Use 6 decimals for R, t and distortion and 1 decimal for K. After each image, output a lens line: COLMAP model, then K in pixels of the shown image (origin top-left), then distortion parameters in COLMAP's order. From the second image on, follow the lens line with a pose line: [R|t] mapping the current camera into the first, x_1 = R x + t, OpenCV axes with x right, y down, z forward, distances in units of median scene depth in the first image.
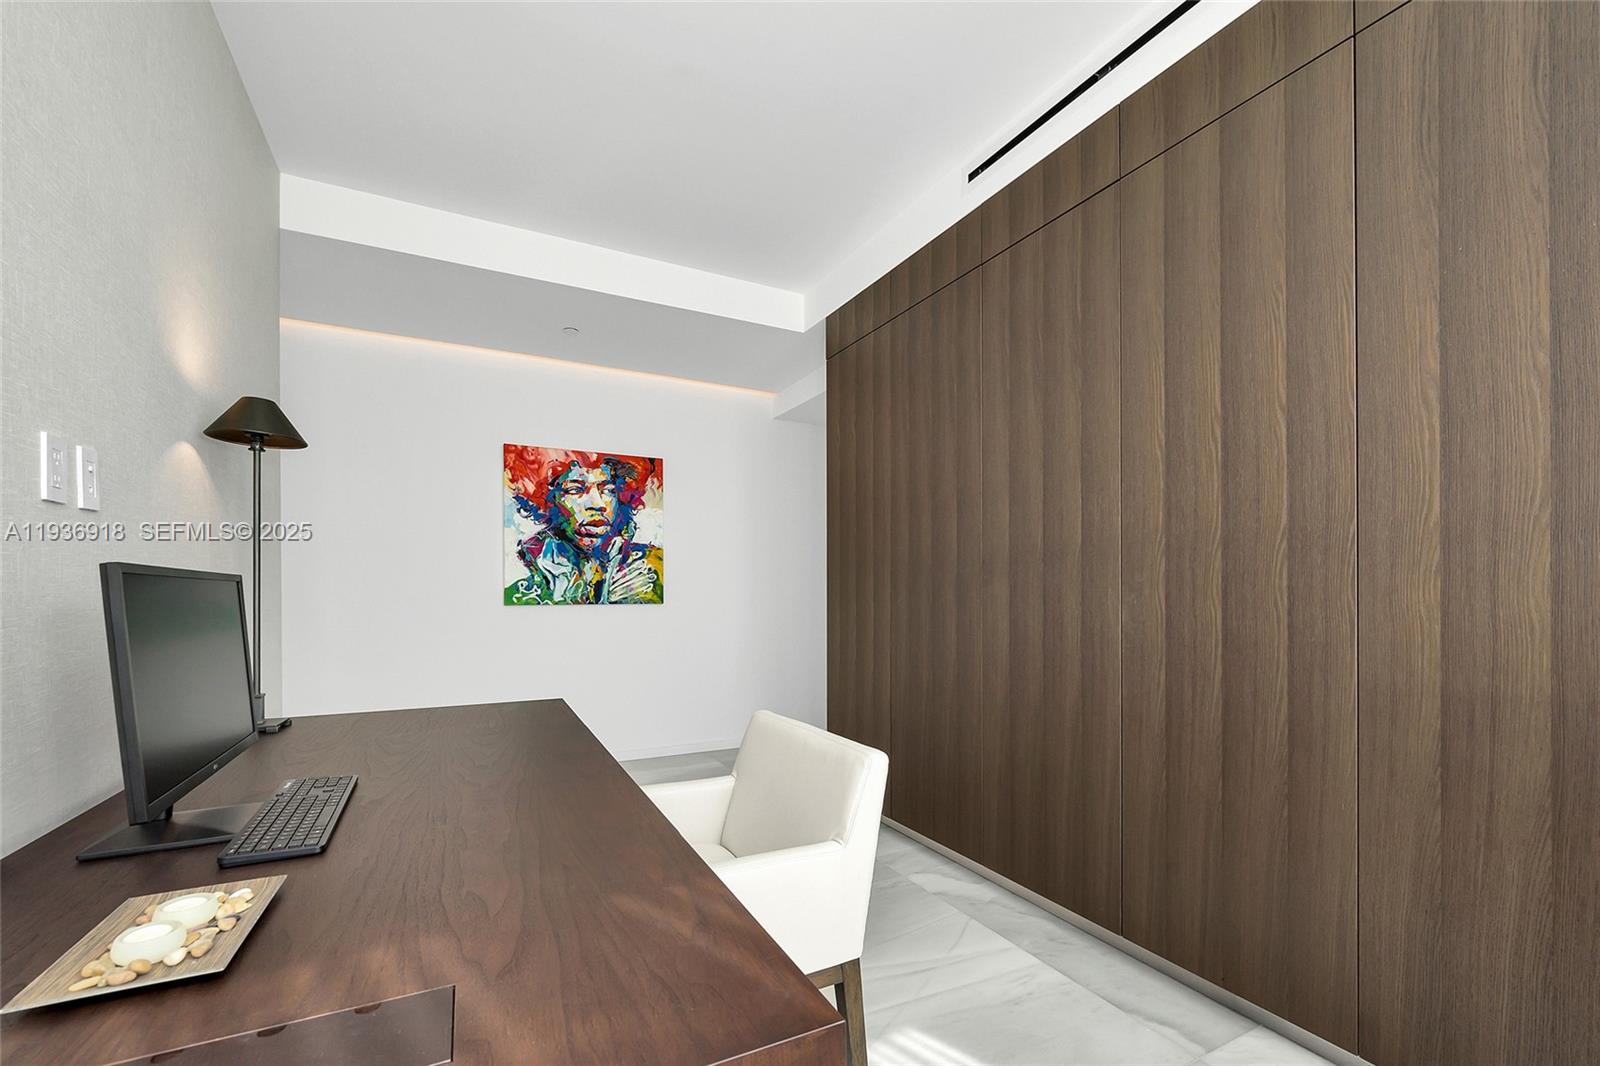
lens RADIAL K [[624.0, 0, 802.0], [0, 624.0, 594.7], [0, 0, 1]] dist [-0.000292, -0.000036]
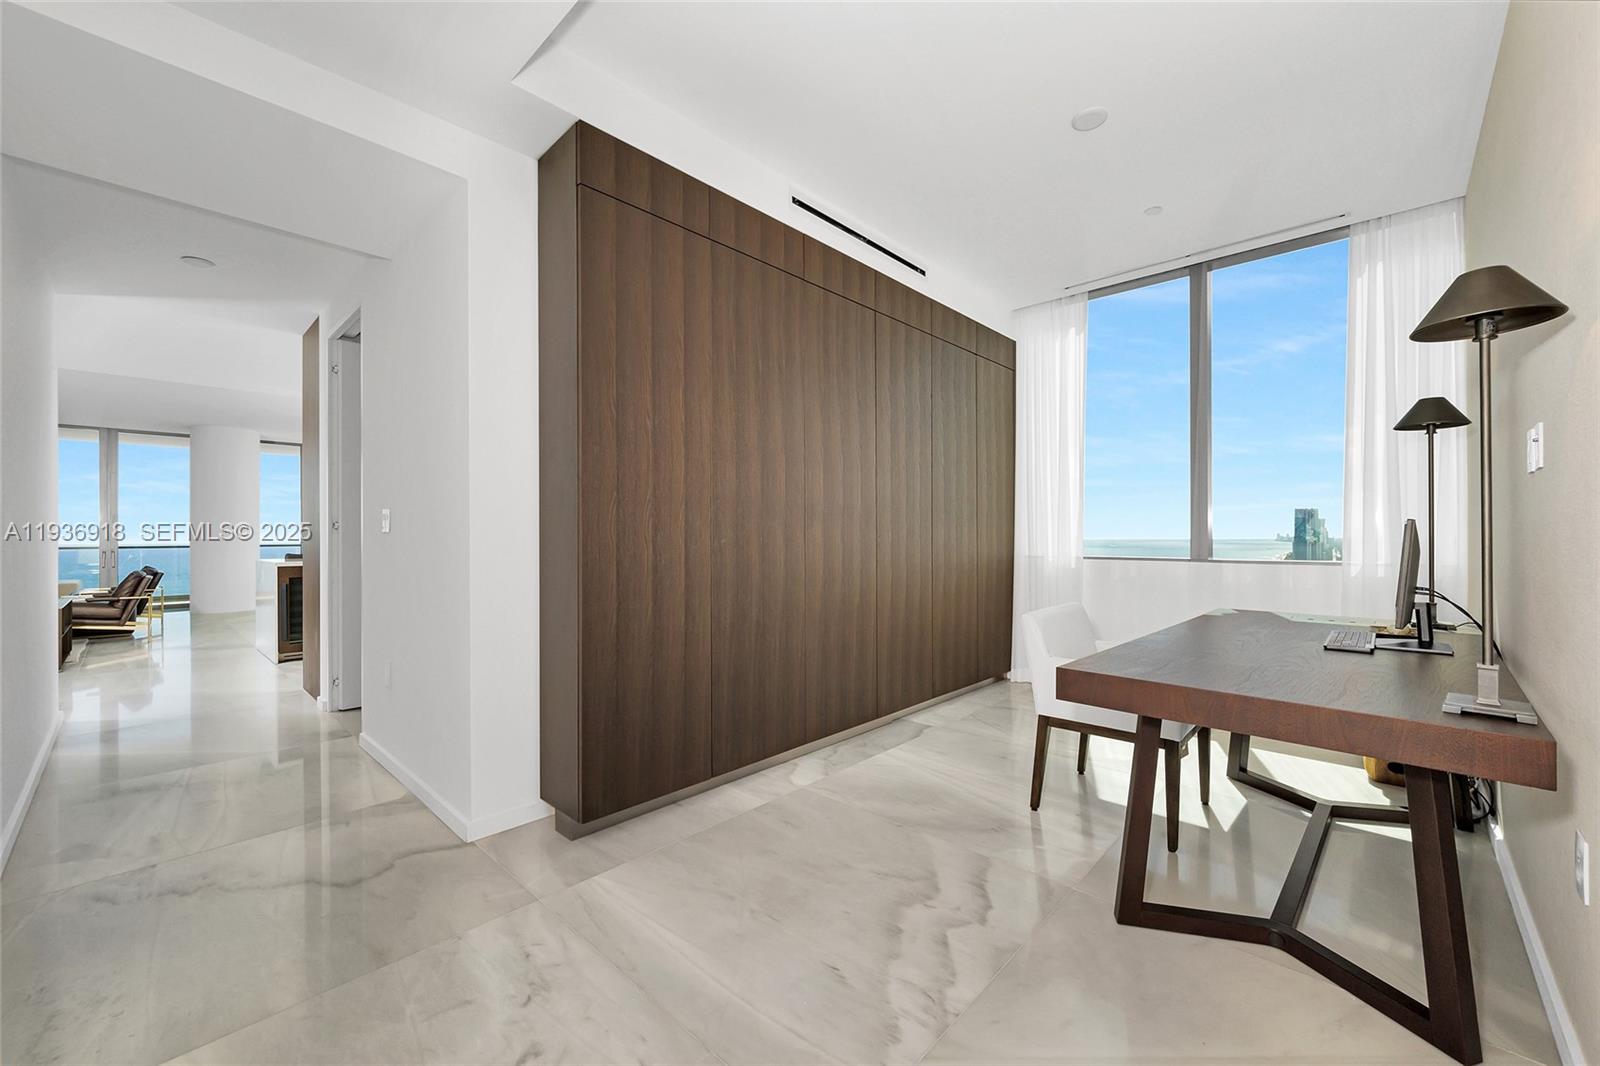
lens RADIAL K [[628.1, 0, 799.4], [0, 628.1, 532.3], [0, 0, 1]] dist [-0.000522, -0.000138]
pose [[-0.293328, -0.002450, 0.956009, -1.035066], [-0.003589, 0.999992, 0.001462, -0.009448], [-0.956005, -0.003002, -0.293335, 1.513216]]
